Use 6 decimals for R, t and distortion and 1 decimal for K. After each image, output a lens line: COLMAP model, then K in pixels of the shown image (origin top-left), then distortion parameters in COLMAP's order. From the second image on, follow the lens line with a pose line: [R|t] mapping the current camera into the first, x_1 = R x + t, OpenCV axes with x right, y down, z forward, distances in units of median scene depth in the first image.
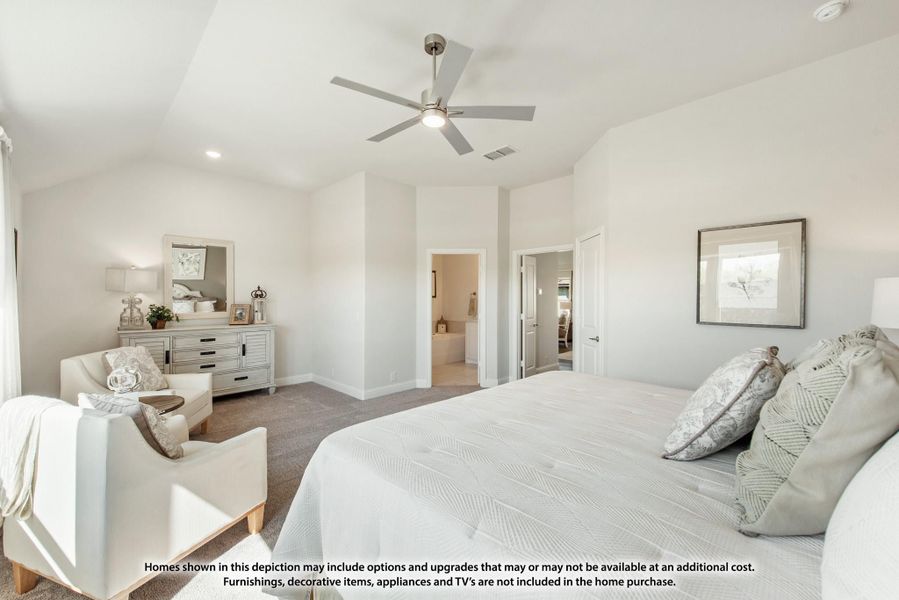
lens RADIAL K [[386.0, 0, 449.5], [0, 386.0, 300.0], [0, 0, 1]] dist [0.000393, 0.000003]
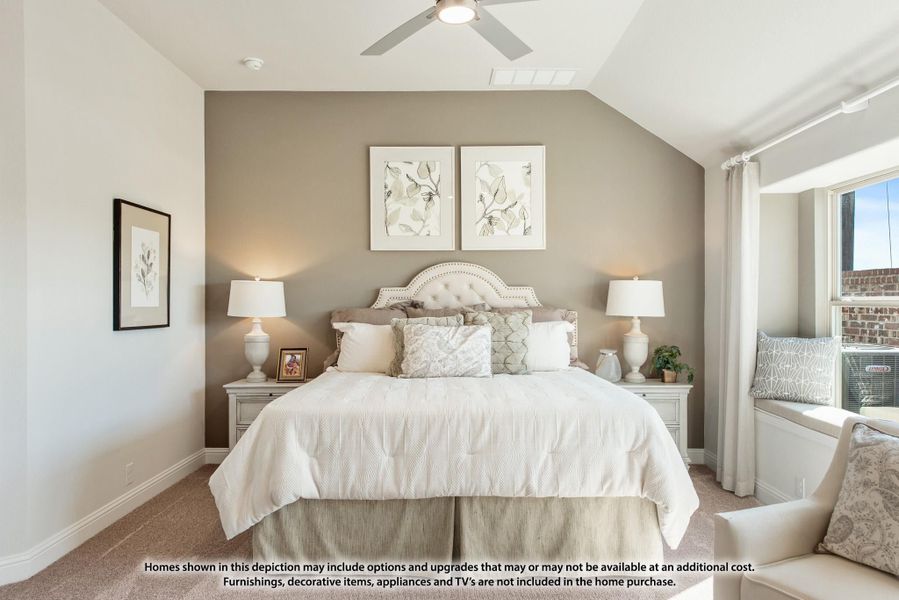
lens RADIAL K [[592.8, 0, 449.5], [0, 592.8, 300.0], [0, 0, 1]] dist [0.009436, 0.000607]
pose [[-0.700034, 0.003729, 0.714100, -0.384702], [0.006974, 0.999974, 0.001616, 0.004823], [-0.714076, 0.006111, -0.700042, 0.934411]]
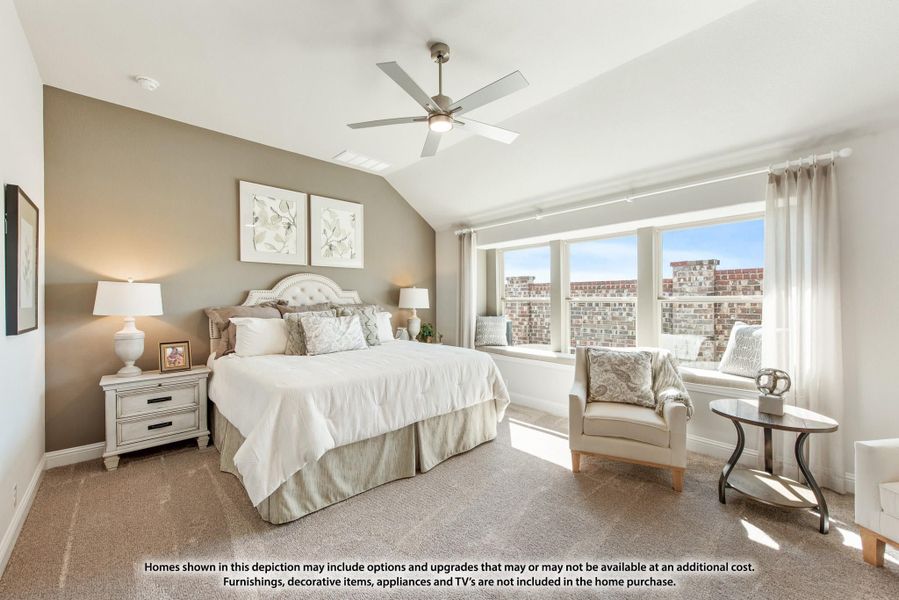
lens RADIAL K [[347.6, 0, 449.5], [0, 347.6, 300.0], [0, 0, 1]] dist [-0.000071, -0.000090]
pose [[-0.998775, 0.005109, 0.049211, -0.057914], [0.005554, 0.999945, 0.008918, 0.001901], [-0.049163, 0.009180, -0.998749, 1.064545]]
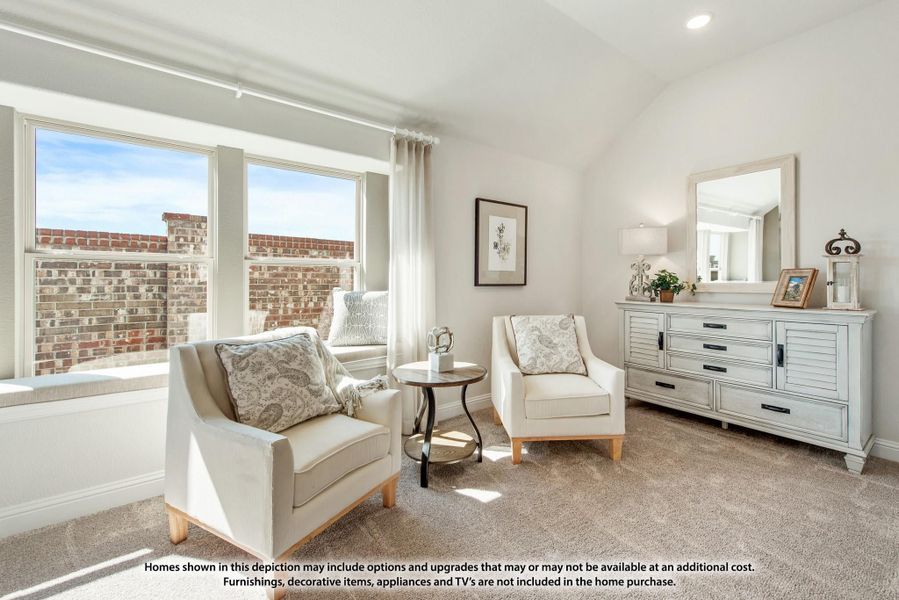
lens RADIAL K [[381.2, 0, 450.2], [0, 381.2, 278.0], [0, 0, 1]] dist [0.001091, 0.000026]
pose [[-0.139518, -0.003802, -0.990212, 0.040505], [-0.012397, 0.999921, -0.002093, 0.034032], [0.990142, 0.011984, -0.139554, 0.678499]]
